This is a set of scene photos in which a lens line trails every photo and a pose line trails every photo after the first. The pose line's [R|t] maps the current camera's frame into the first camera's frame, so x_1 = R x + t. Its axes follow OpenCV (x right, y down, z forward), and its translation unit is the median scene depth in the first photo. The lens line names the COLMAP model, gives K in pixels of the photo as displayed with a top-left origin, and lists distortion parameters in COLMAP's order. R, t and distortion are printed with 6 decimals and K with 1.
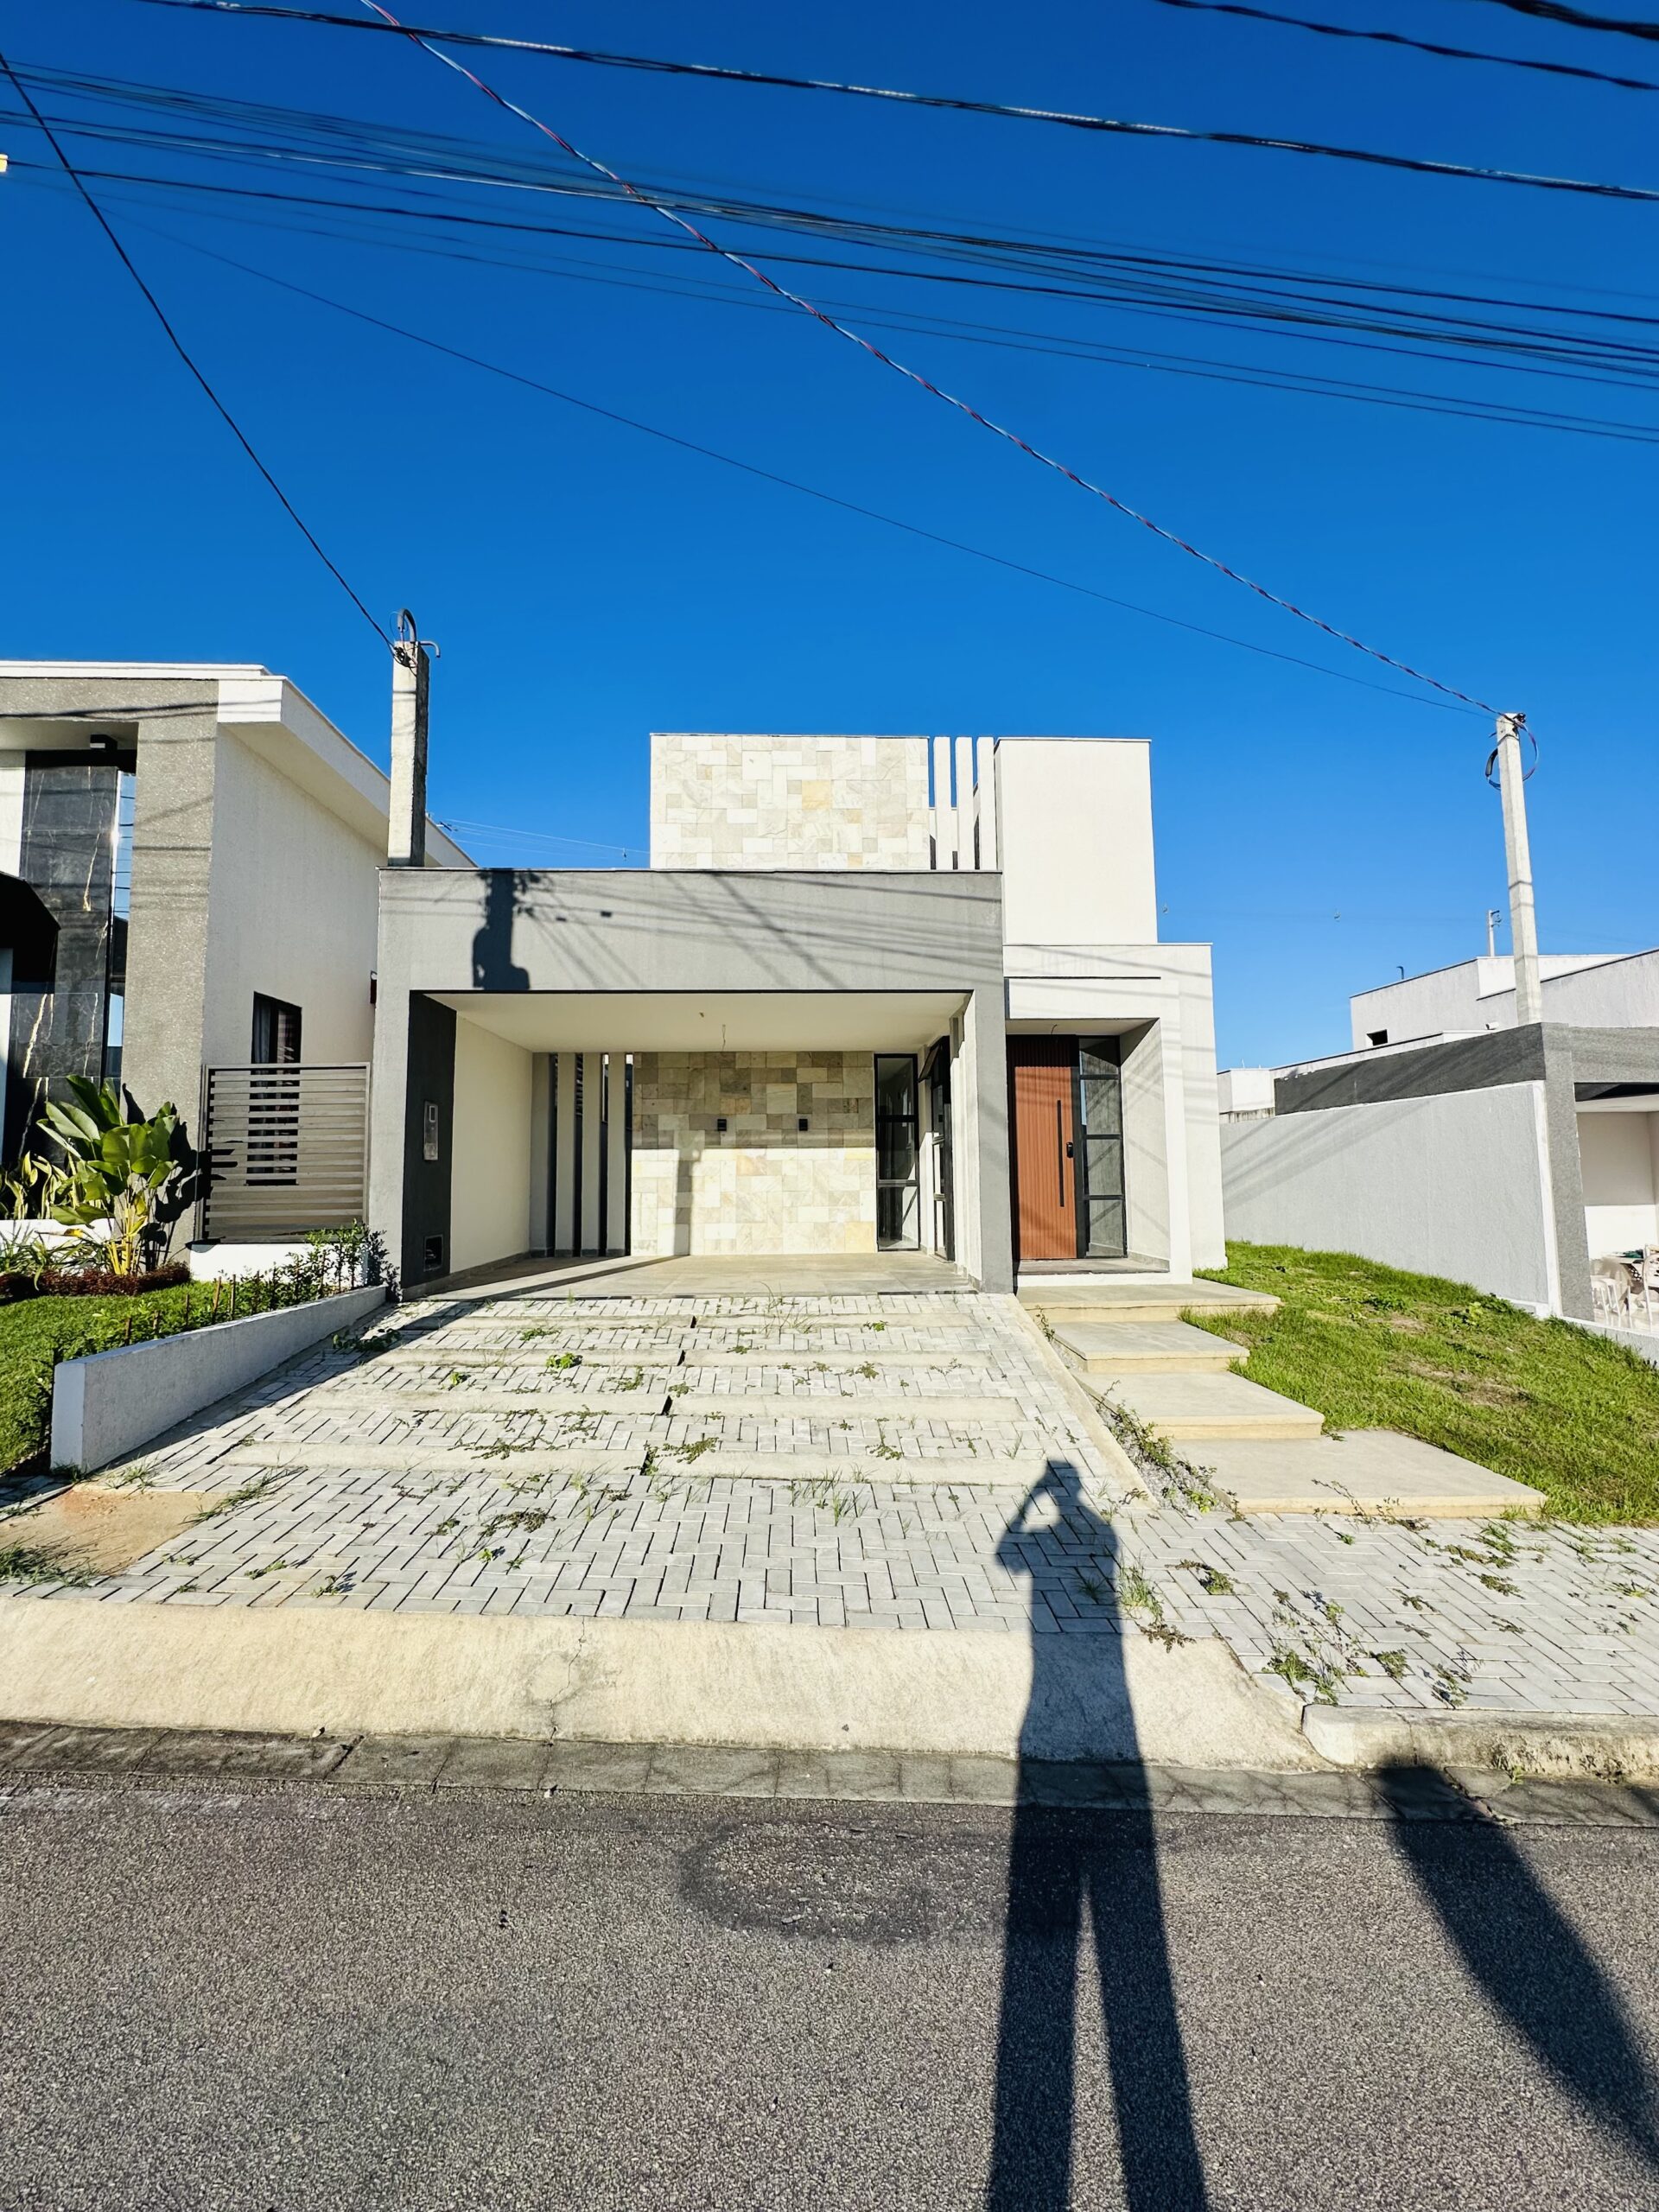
lens RADIAL K [[886.9, 0, 829.5], [0, 886.9, 1106.0], [0, 0, 1]] dist [-0.002301, 0.000397]
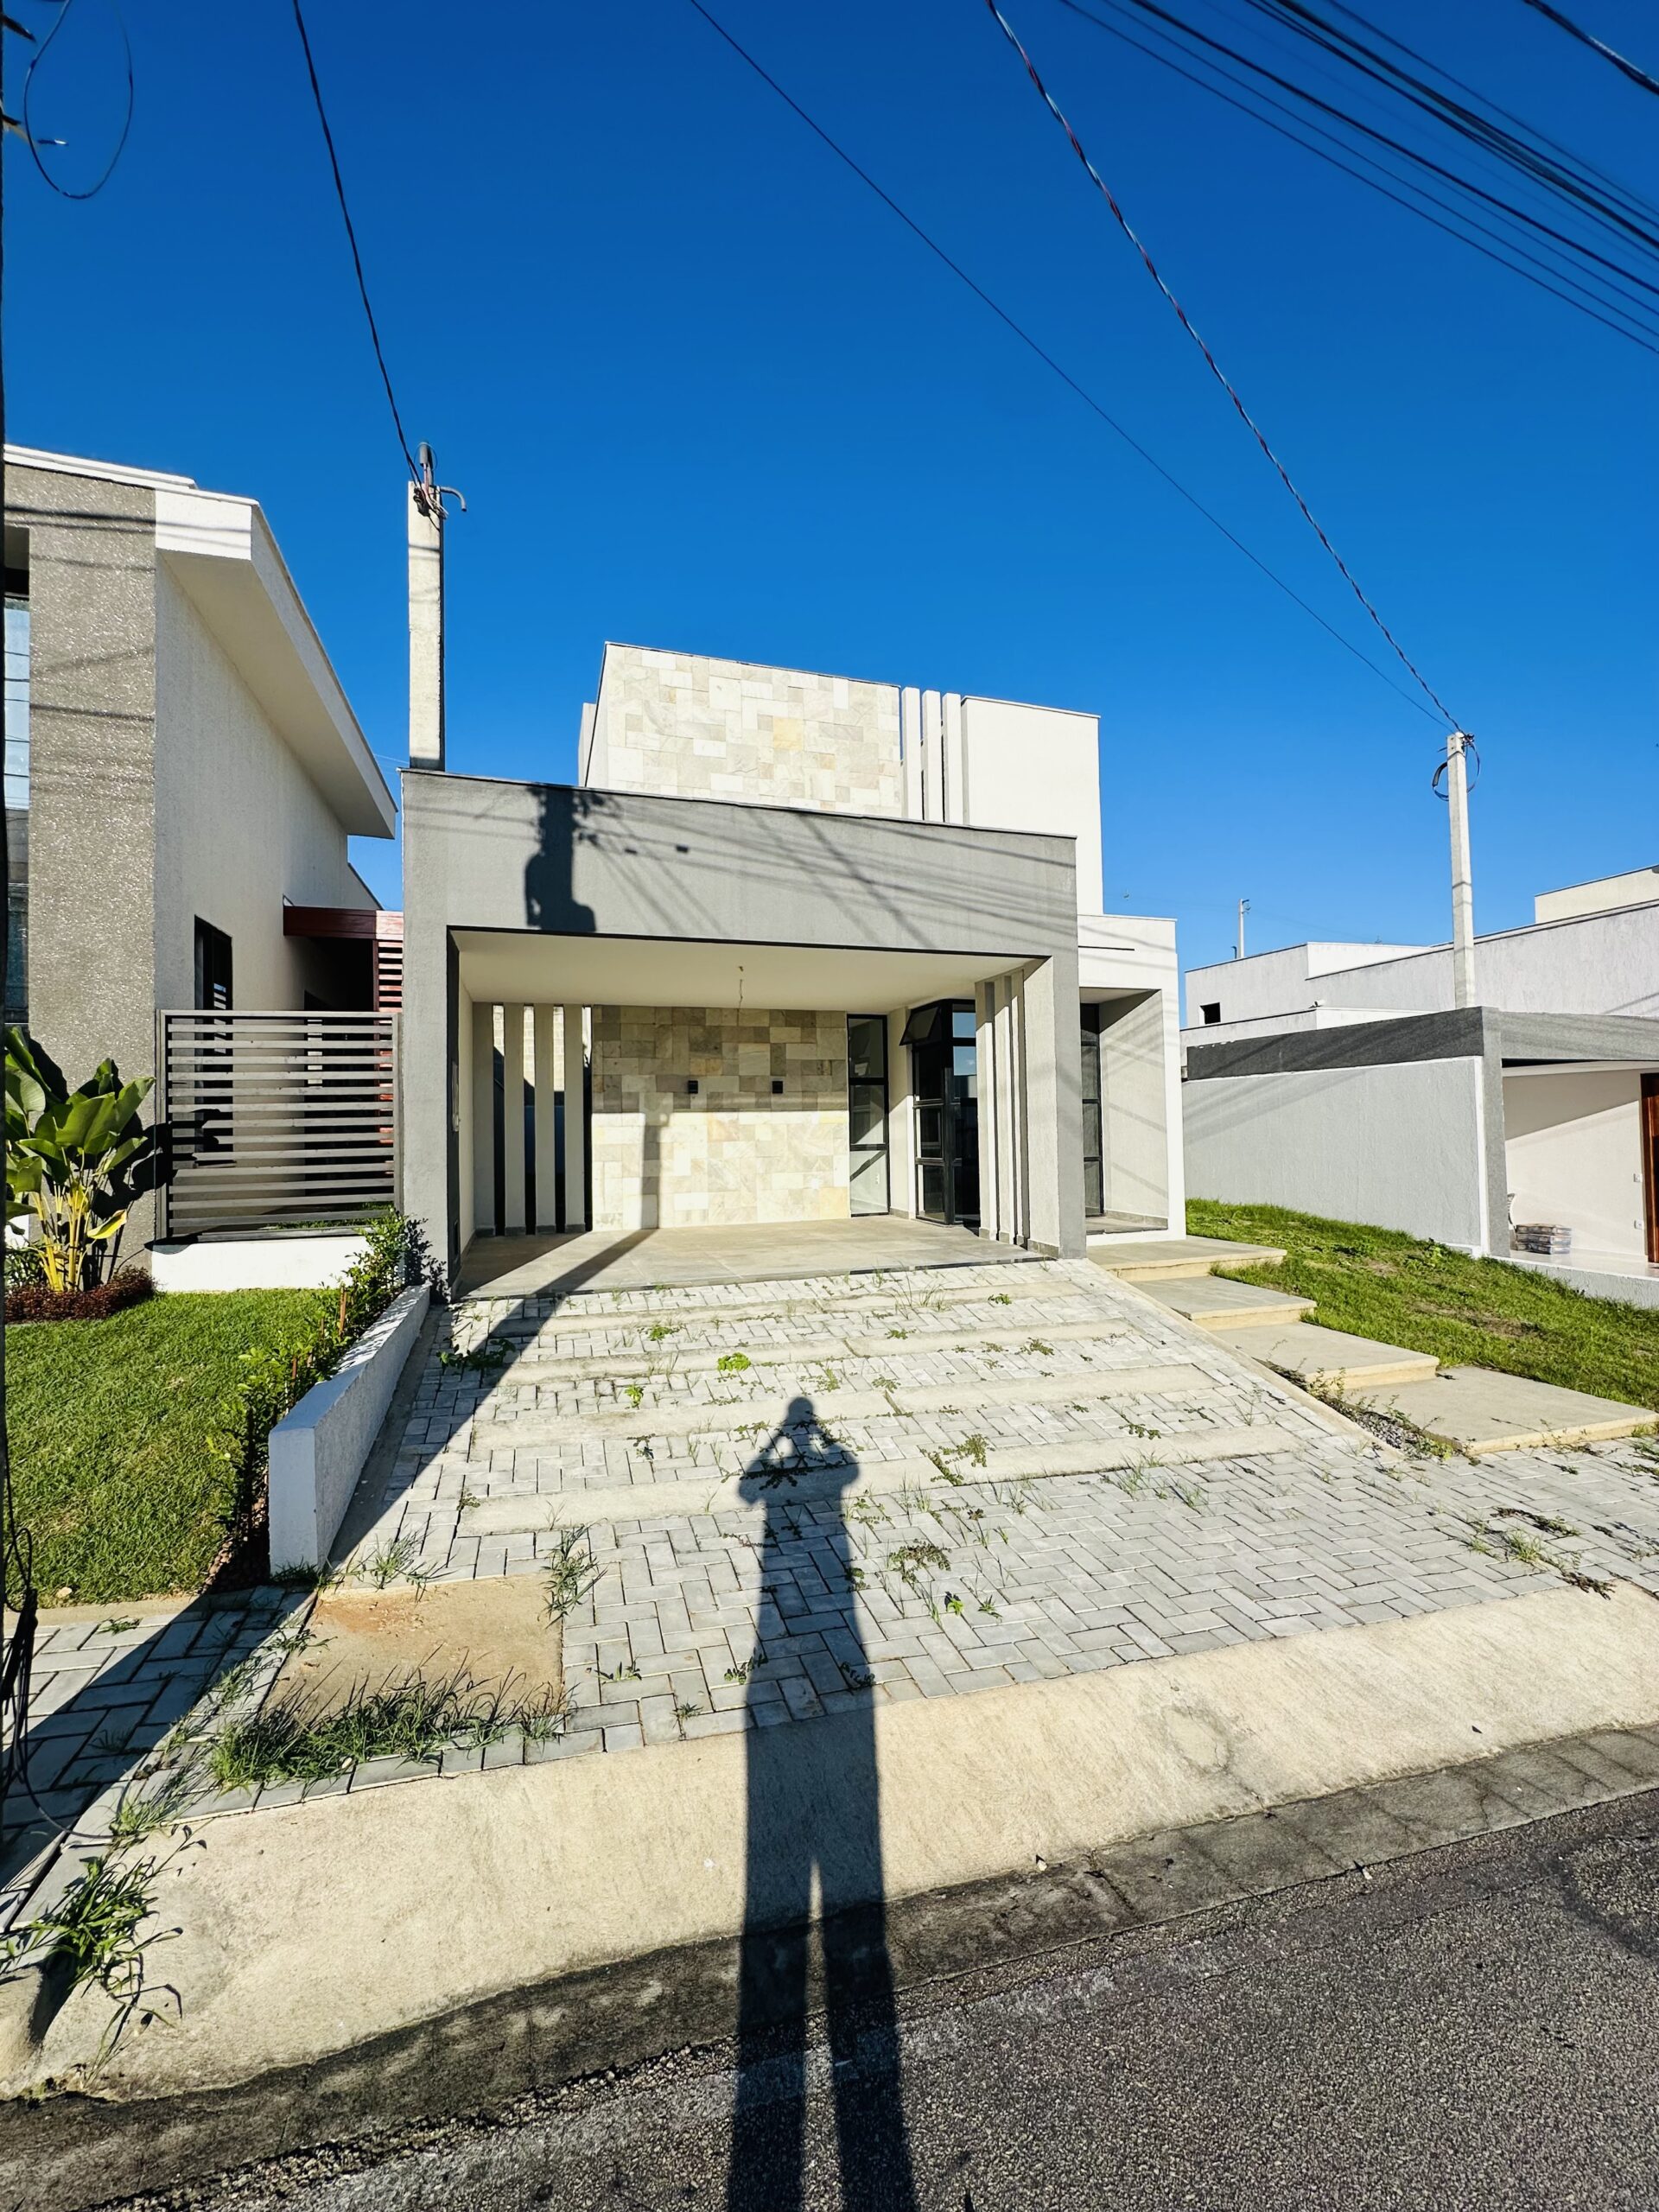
lens RADIAL K [[886.9, 0, 829.5], [0, 886.9, 1106.0], [0, 0, 1]] dist [-0.002301, 0.000397]
pose [[0.962561, -0.000075, 0.271065, -0.345001], [-0.013687, 0.998711, 0.048880, -0.008543], [-0.270719, -0.050761, 0.961319, 0.107314]]
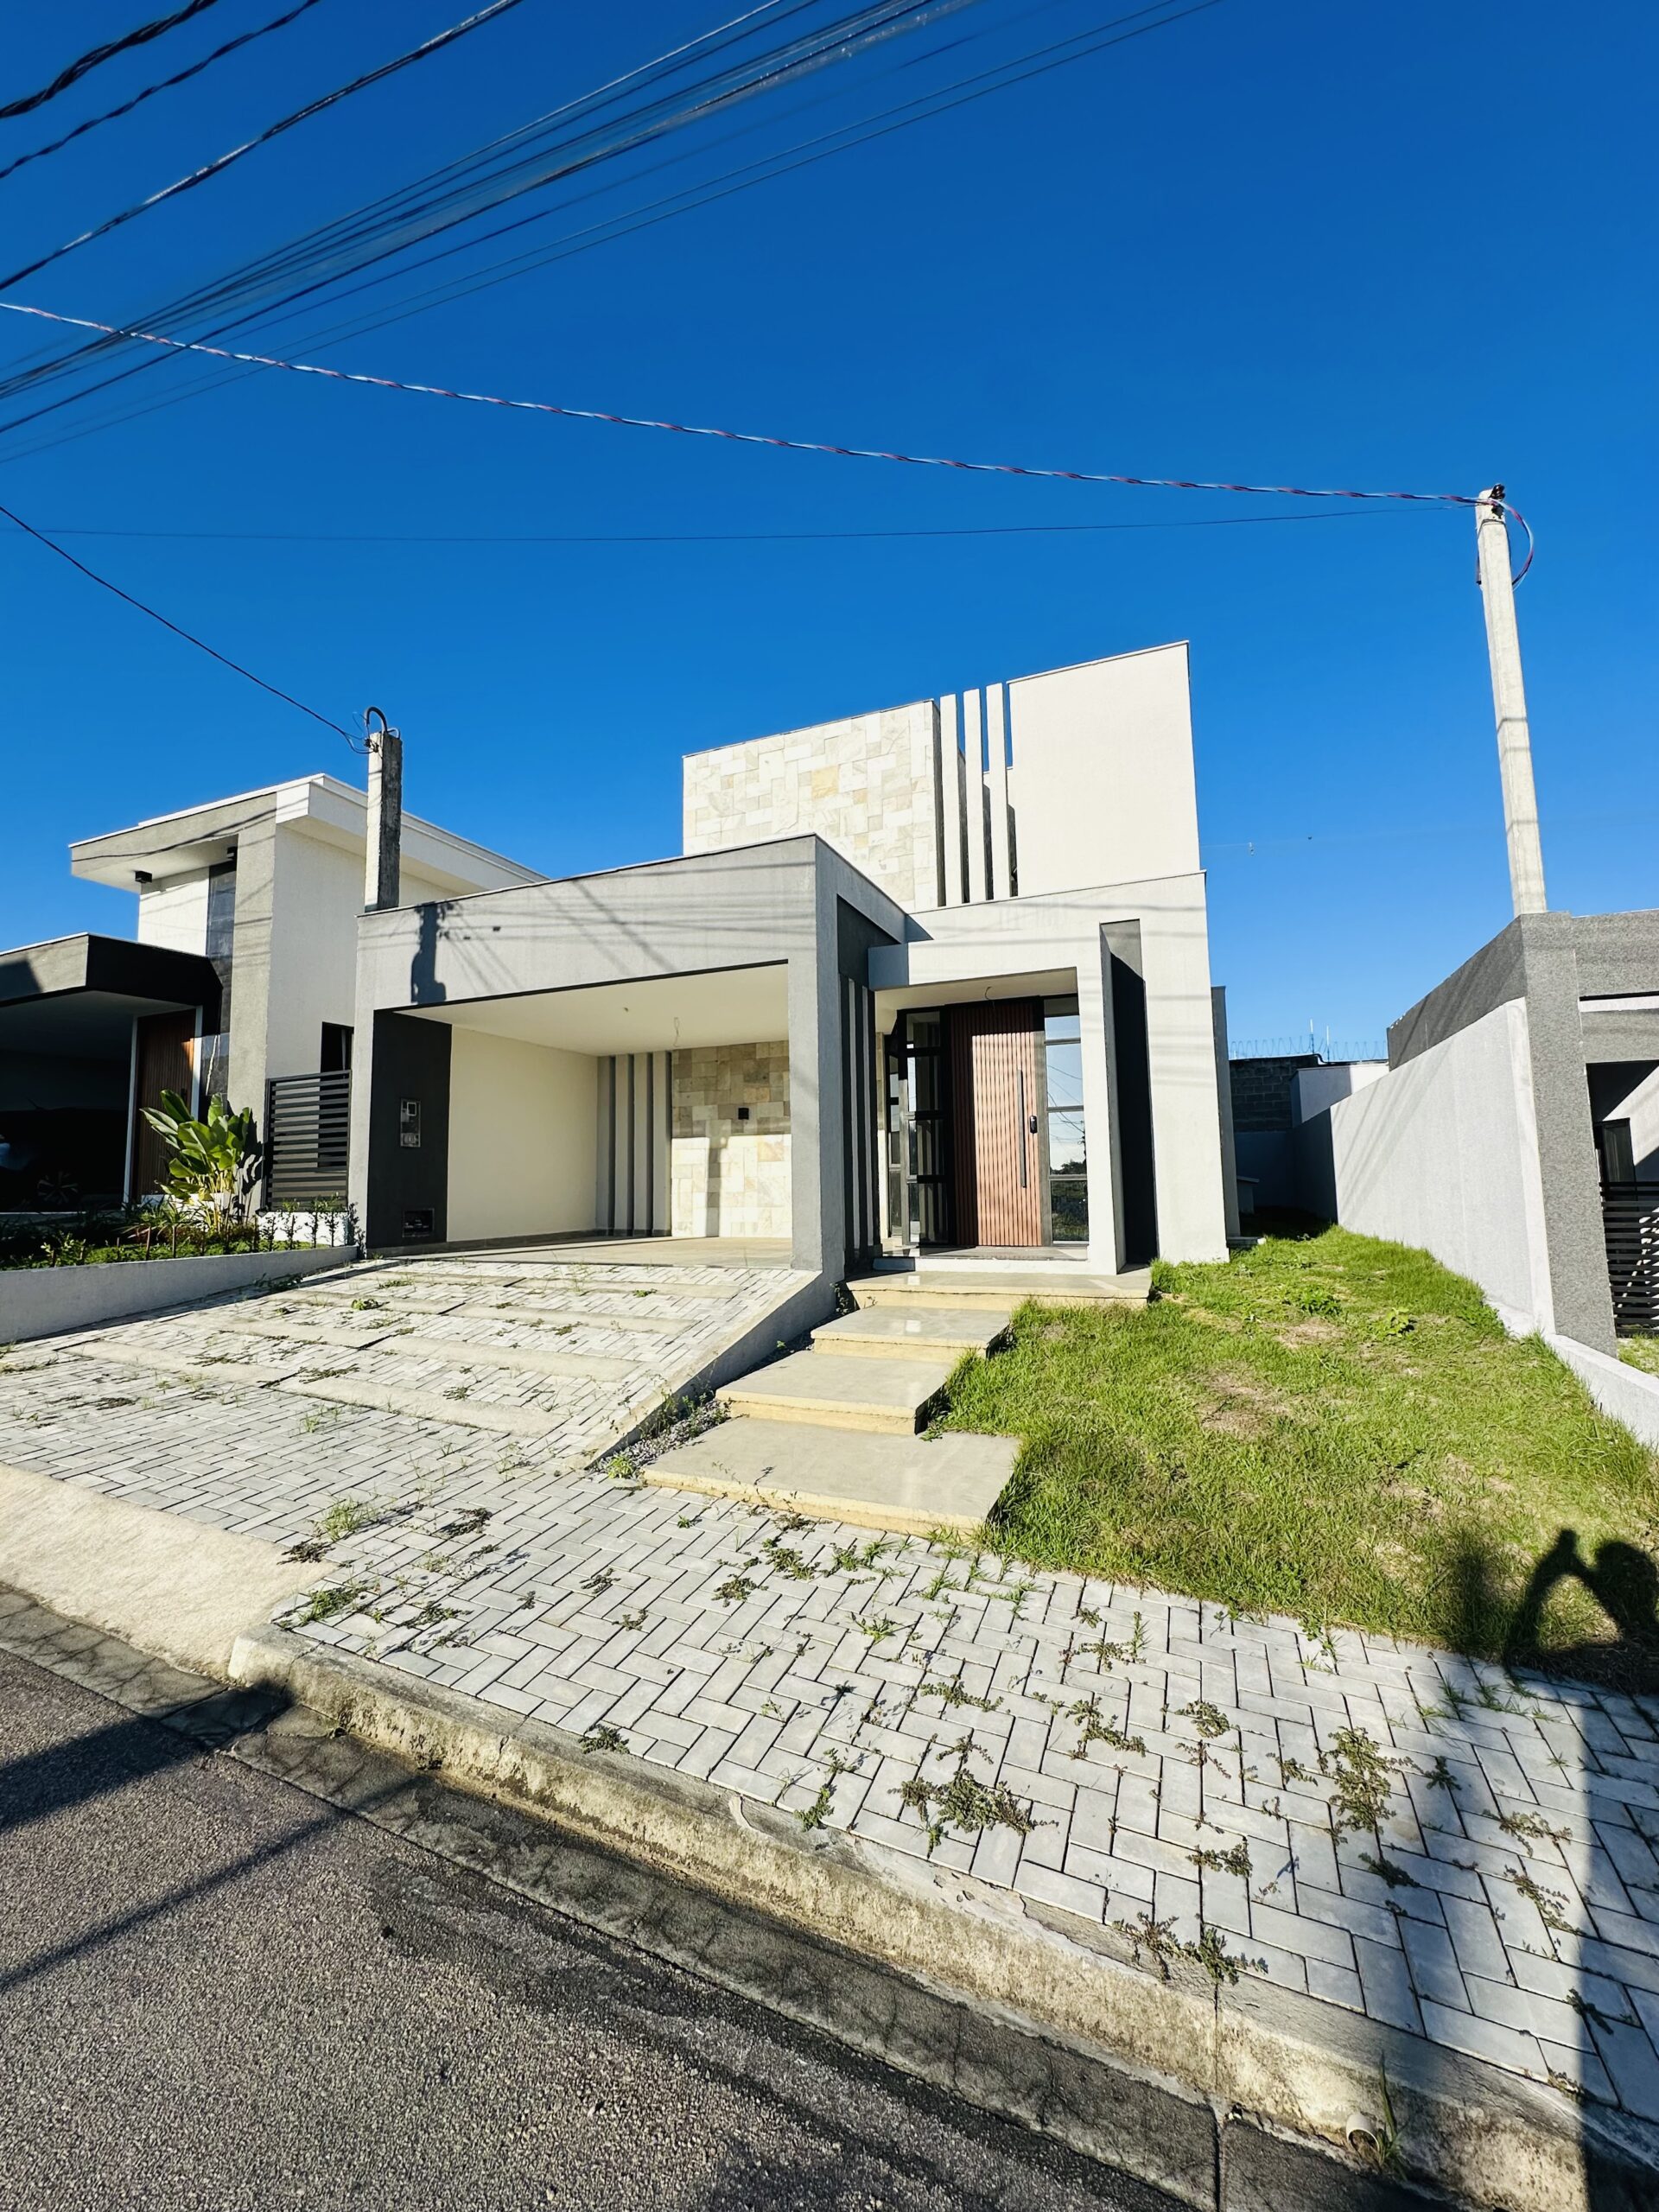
lens RADIAL K [[886.9, 0, 829.5], [0, 886.9, 1106.0], [0, 0, 1]] dist [-0.002301, 0.000397]
pose [[0.905456, -0.041993, -0.422357, 0.610010], [0.039475, 0.999112, -0.014711, 0.047292], [0.422600, -0.003353, 0.906310, 0.135664]]
